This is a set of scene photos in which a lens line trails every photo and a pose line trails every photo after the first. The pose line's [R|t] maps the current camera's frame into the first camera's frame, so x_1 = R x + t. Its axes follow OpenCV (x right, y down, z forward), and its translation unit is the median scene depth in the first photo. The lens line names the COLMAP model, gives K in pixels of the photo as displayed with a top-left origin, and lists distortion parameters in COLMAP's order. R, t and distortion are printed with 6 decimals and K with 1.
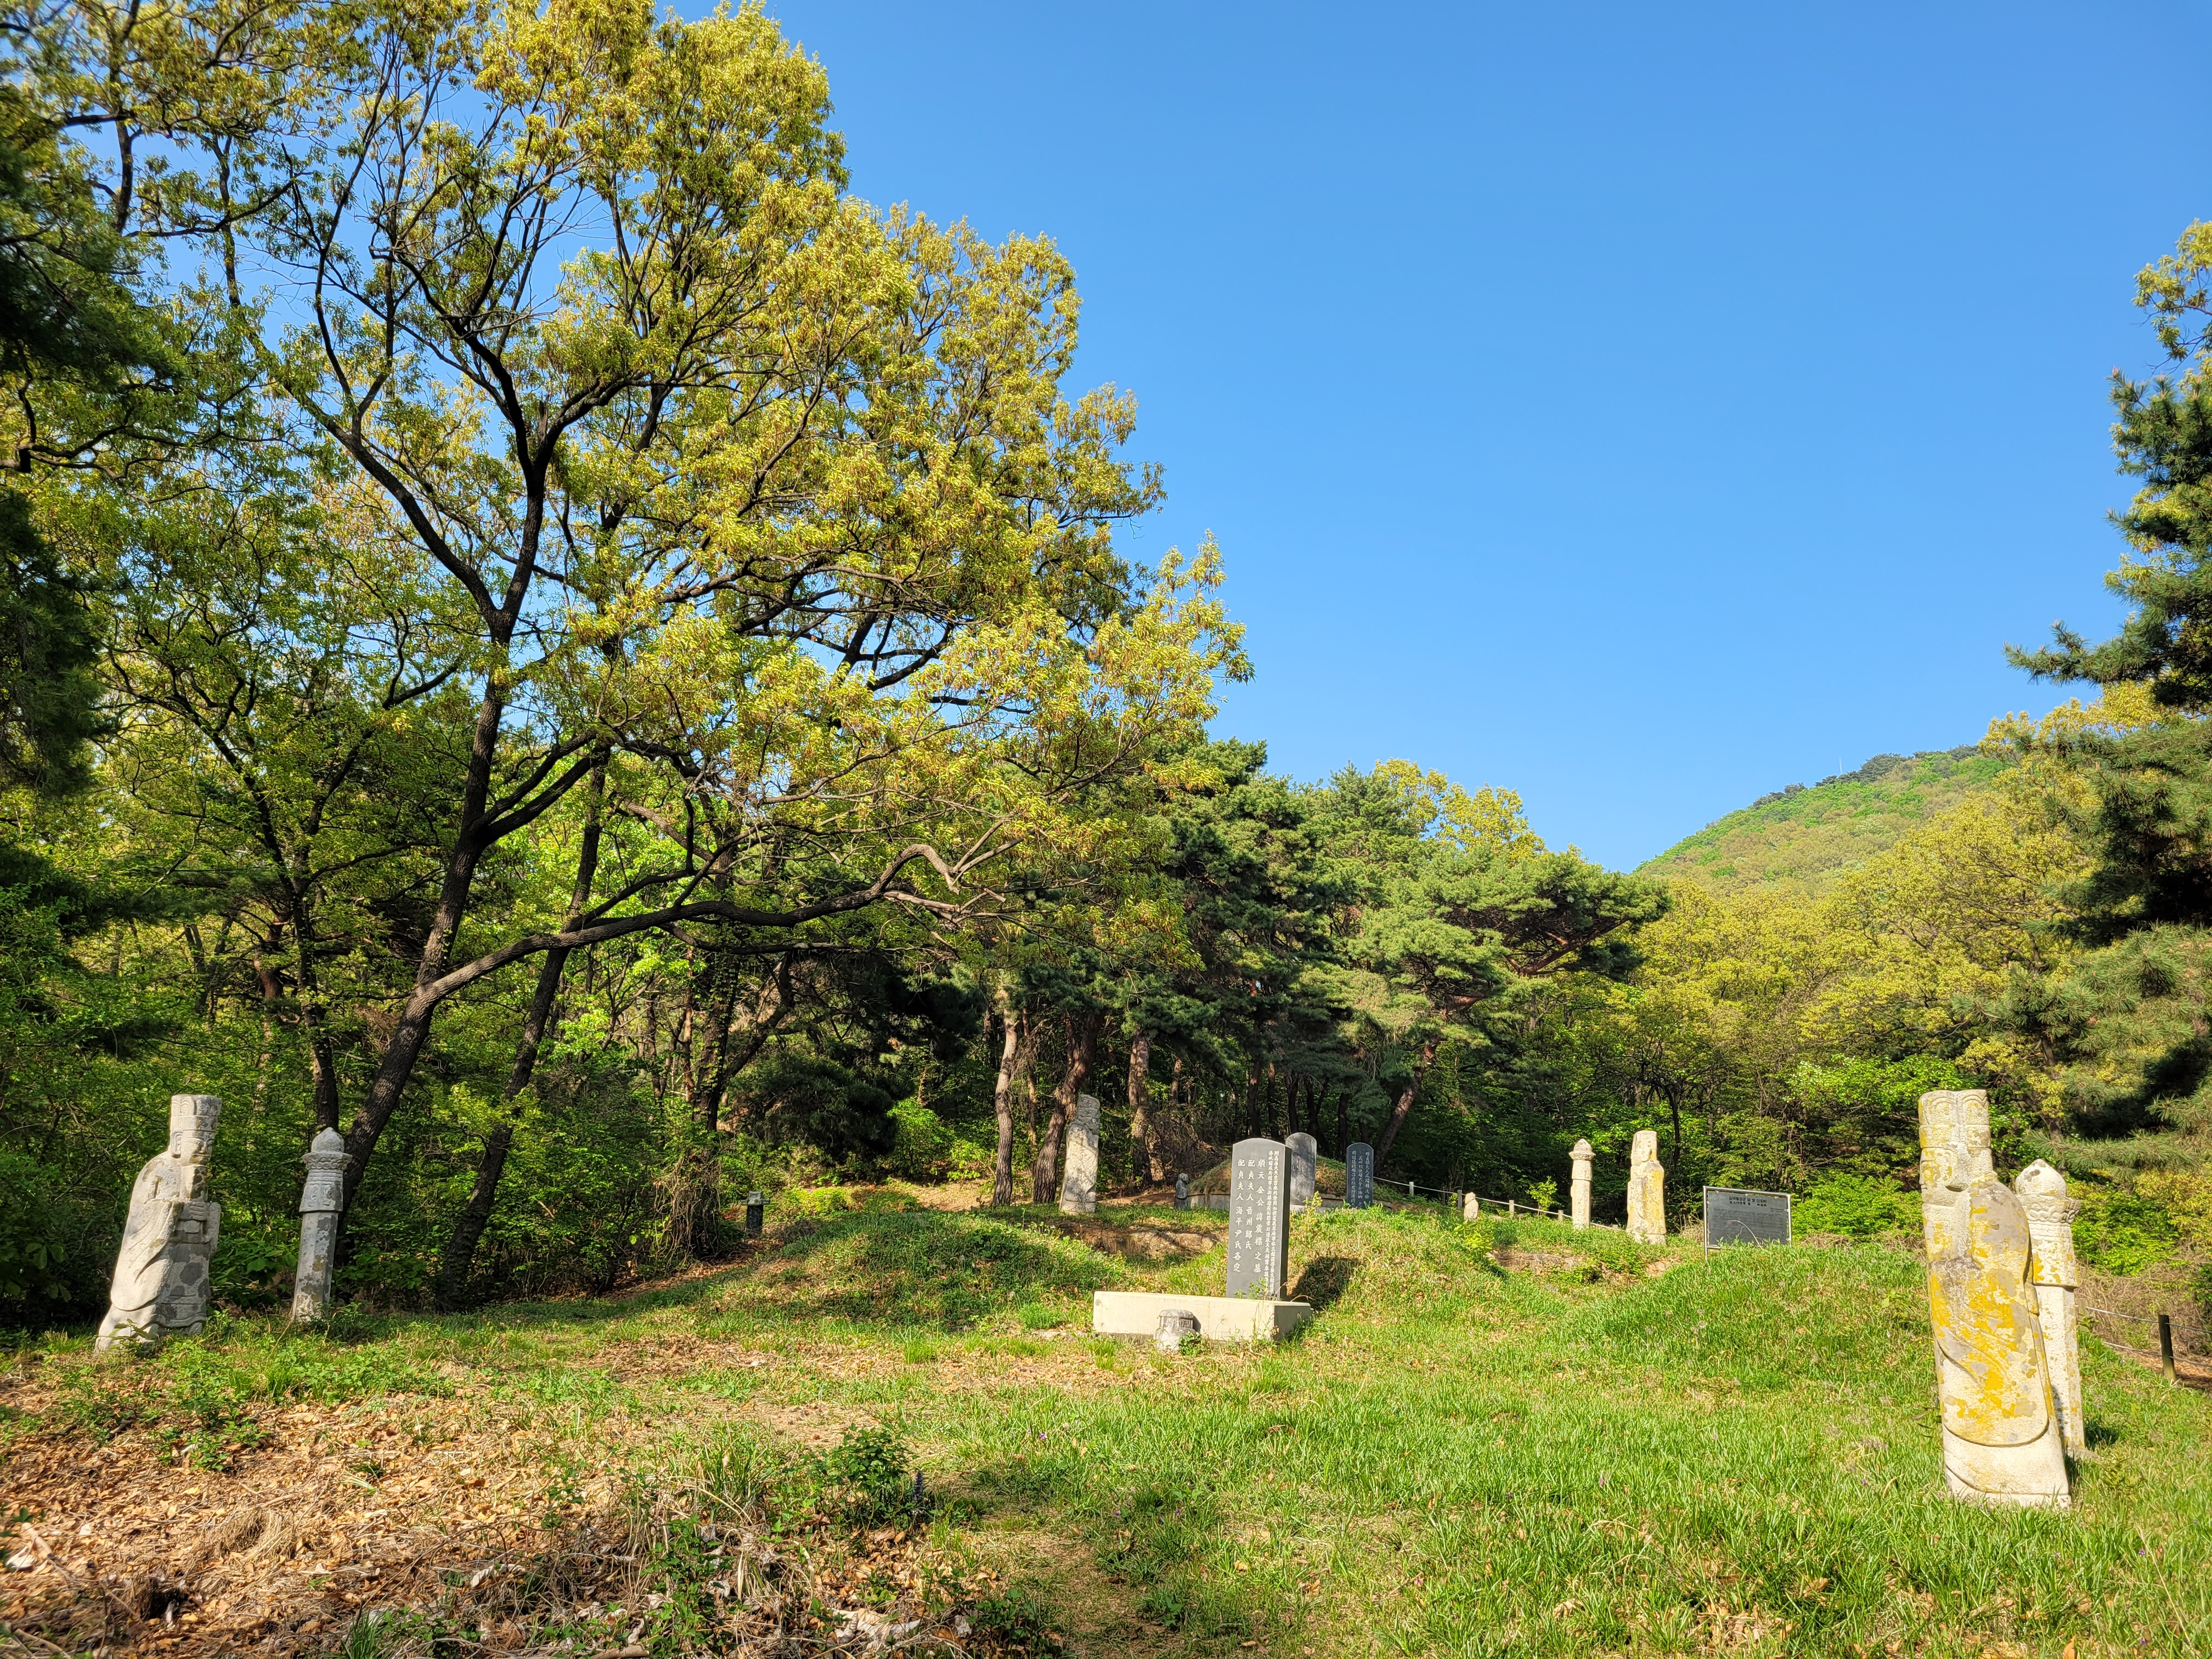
lens RADIAL K [[1630.3, 0, 1108.5], [0, 1630.3, 862.2], [0, 0, 1]] dist [0.040775, -0.028186]
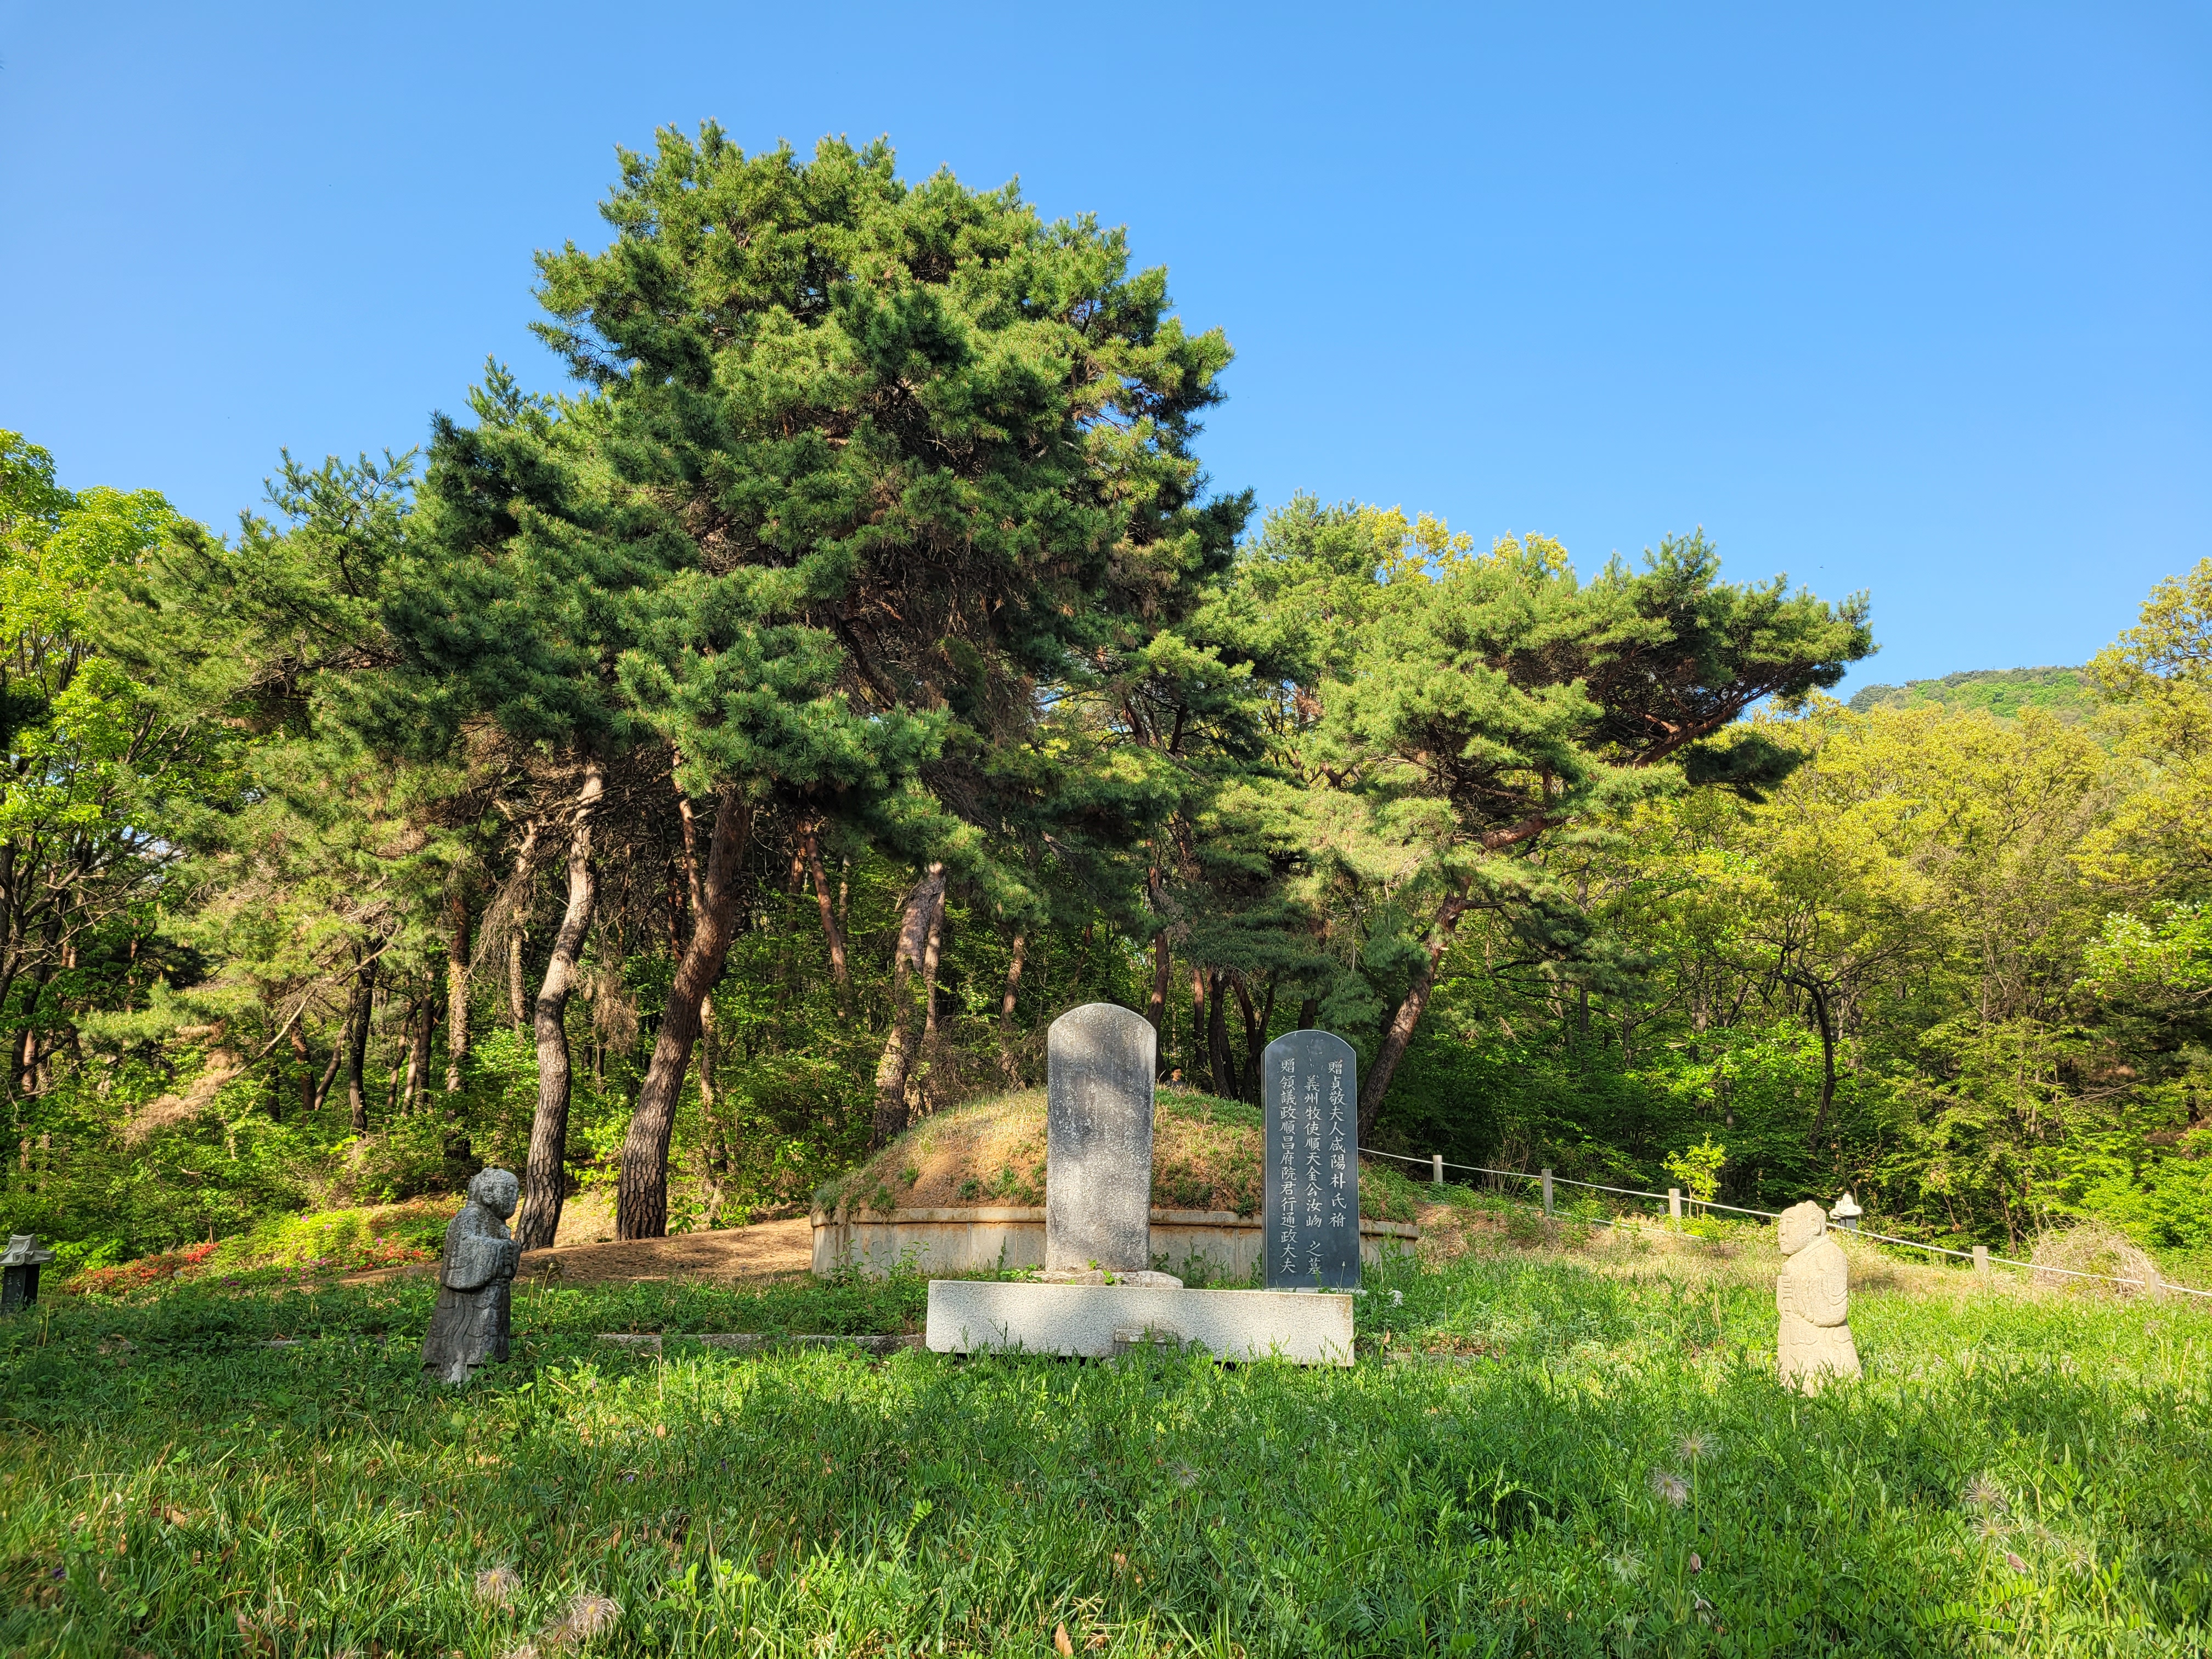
lens RADIAL K [[1630.3, 0, 1113.2], [0, 1630.3, 857.9], [0, 0, 1]] dist [0.040775, -0.028186]
pose [[0.999139, -0.036328, 0.020054, 0.074019], [0.036178, 0.999315, 0.007773, 0.089426], [-0.020322, -0.007041, 0.999769, 0.461432]]
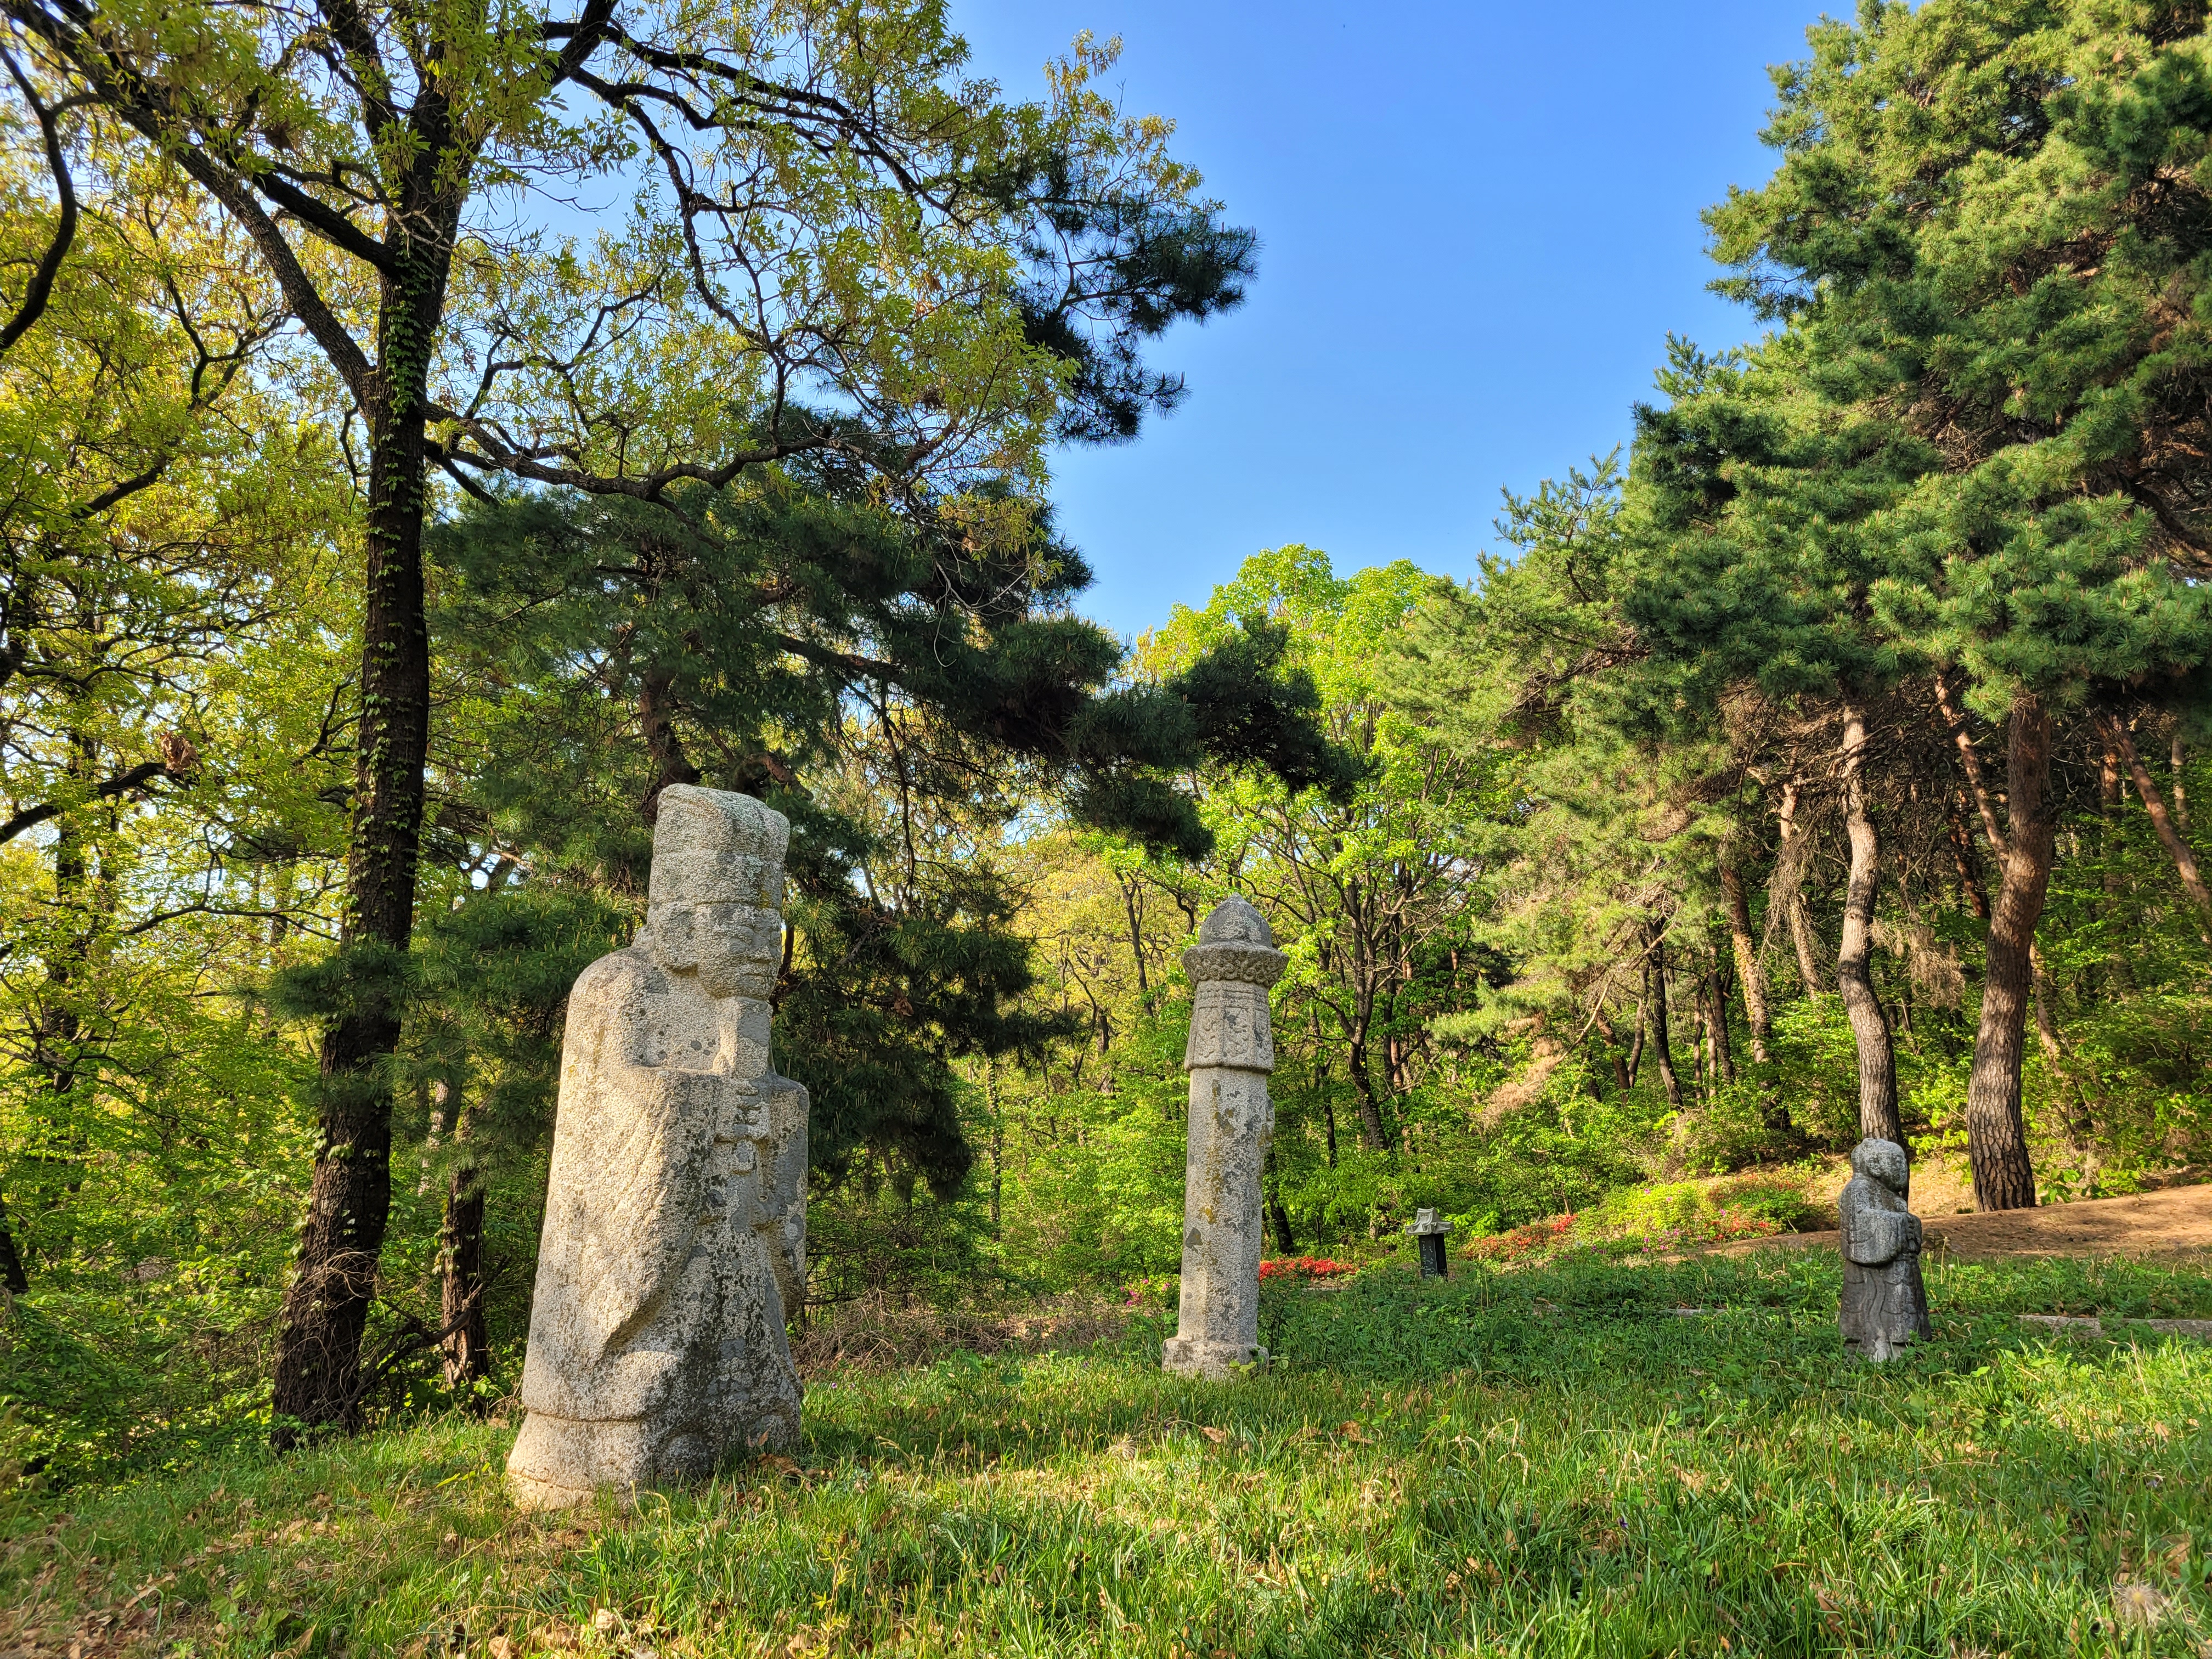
lens RADIAL K [[1630.3, 0, 1097.7], [0, 1630.3, 853.2], [0, 0, 1]] dist [0.040775, -0.028186]
pose [[0.737392, -0.195549, -0.646540, 0.066551], [0.199616, 0.977513, -0.067987, 0.088537], [0.645296, -0.078927, 0.759845, 0.460710]]
